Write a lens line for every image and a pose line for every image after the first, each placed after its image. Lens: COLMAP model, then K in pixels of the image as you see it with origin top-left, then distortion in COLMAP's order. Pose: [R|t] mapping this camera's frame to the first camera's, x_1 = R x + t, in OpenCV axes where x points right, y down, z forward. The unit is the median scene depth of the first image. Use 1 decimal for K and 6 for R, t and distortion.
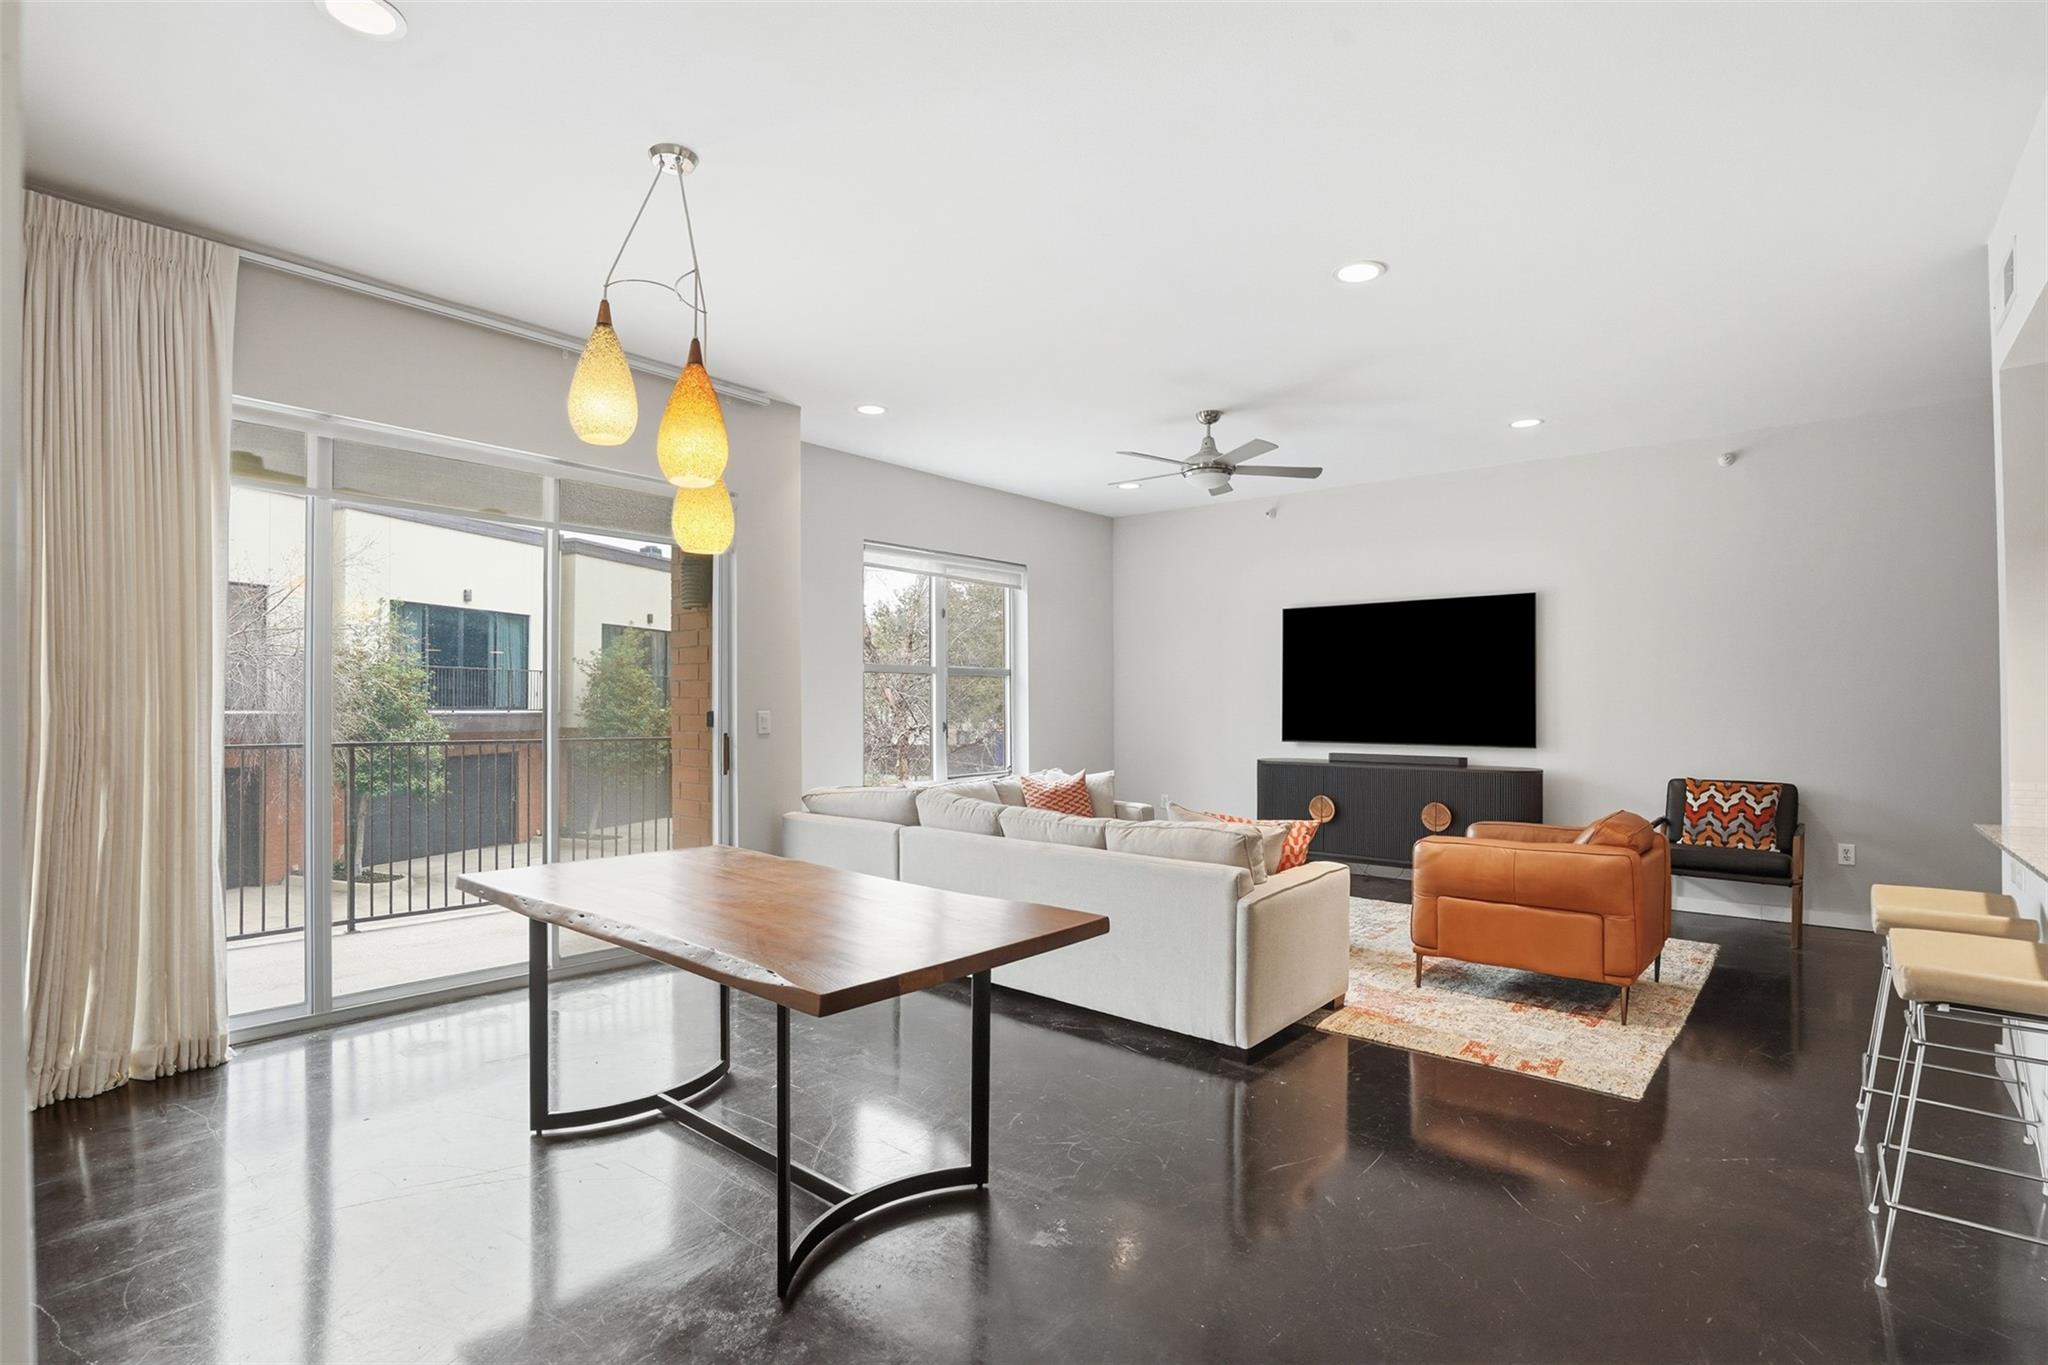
lens RADIAL K [[984.9, 0, 1024.5], [0, 984.9, 695.7], [0, 0, 1]] dist [-0.028735, 0.000200]
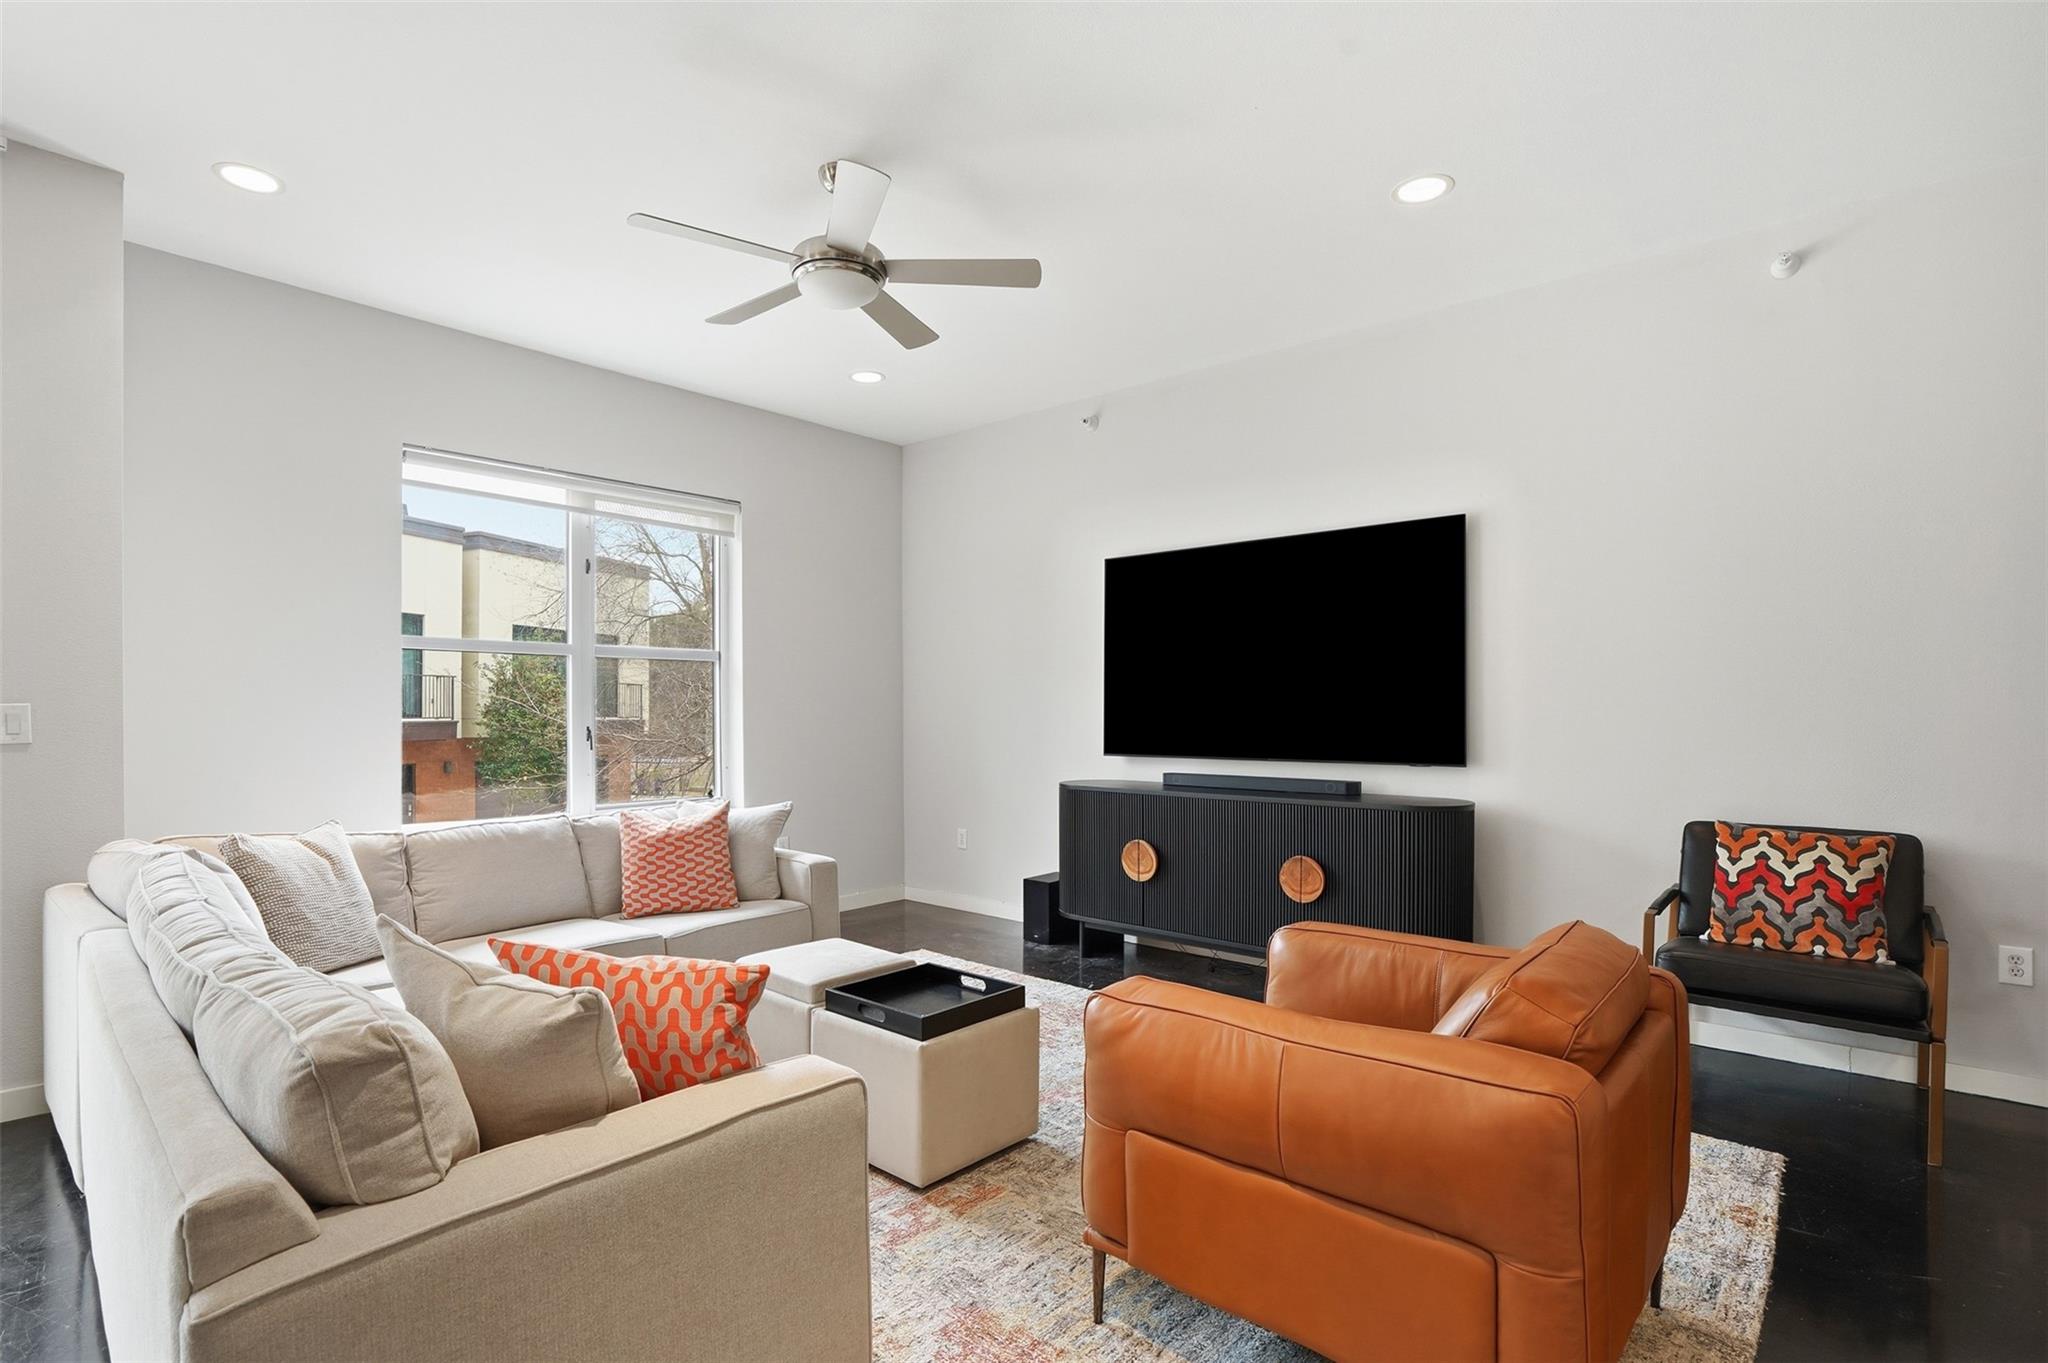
lens RADIAL K [[972.7, 0, 1006.4], [0, 972.7, 711.9], [0, 0, 1]] dist [-0.038191, 0.007593]
pose [[0.999540, -0.000914, -0.030304, 0.291588], [0.001075, 0.999985, 0.005285, 0.017510], [0.030299, -0.005315, 0.999527, 0.442782]]
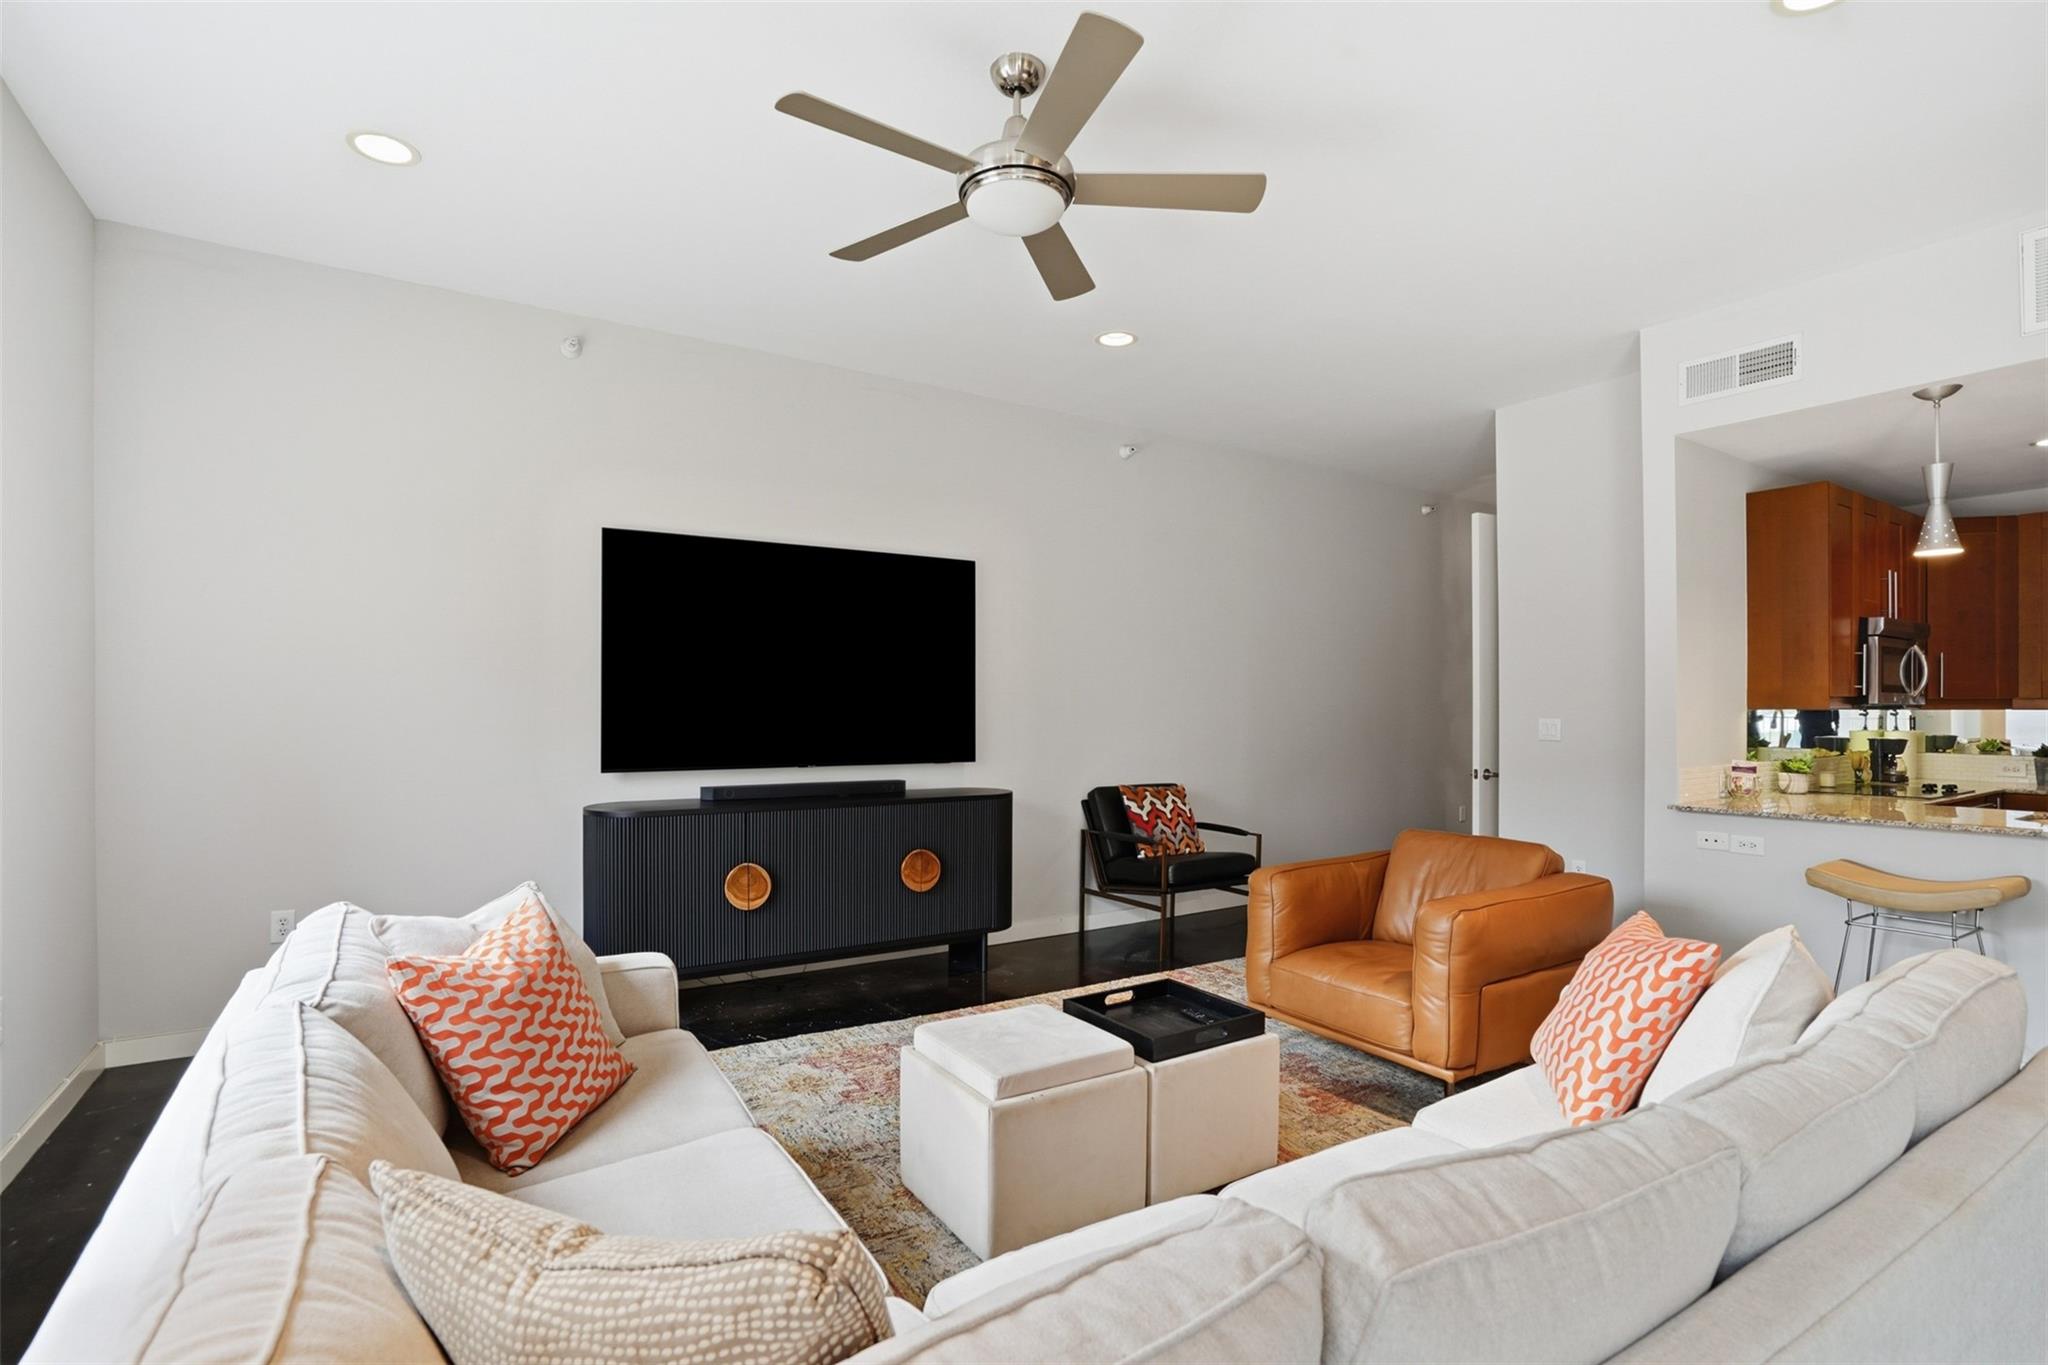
lens RADIAL K [[972.7, 0, 1006.4], [0, 972.7, 712.9], [0, 0, 1]] dist [-0.038191, 0.007593]
pose [[0.316643, -0.004987, 0.948532, -0.232529], [-0.009131, 0.999924, 0.008306, 0.009908], [-0.948501, -0.011291, 0.316573, 0.841375]]
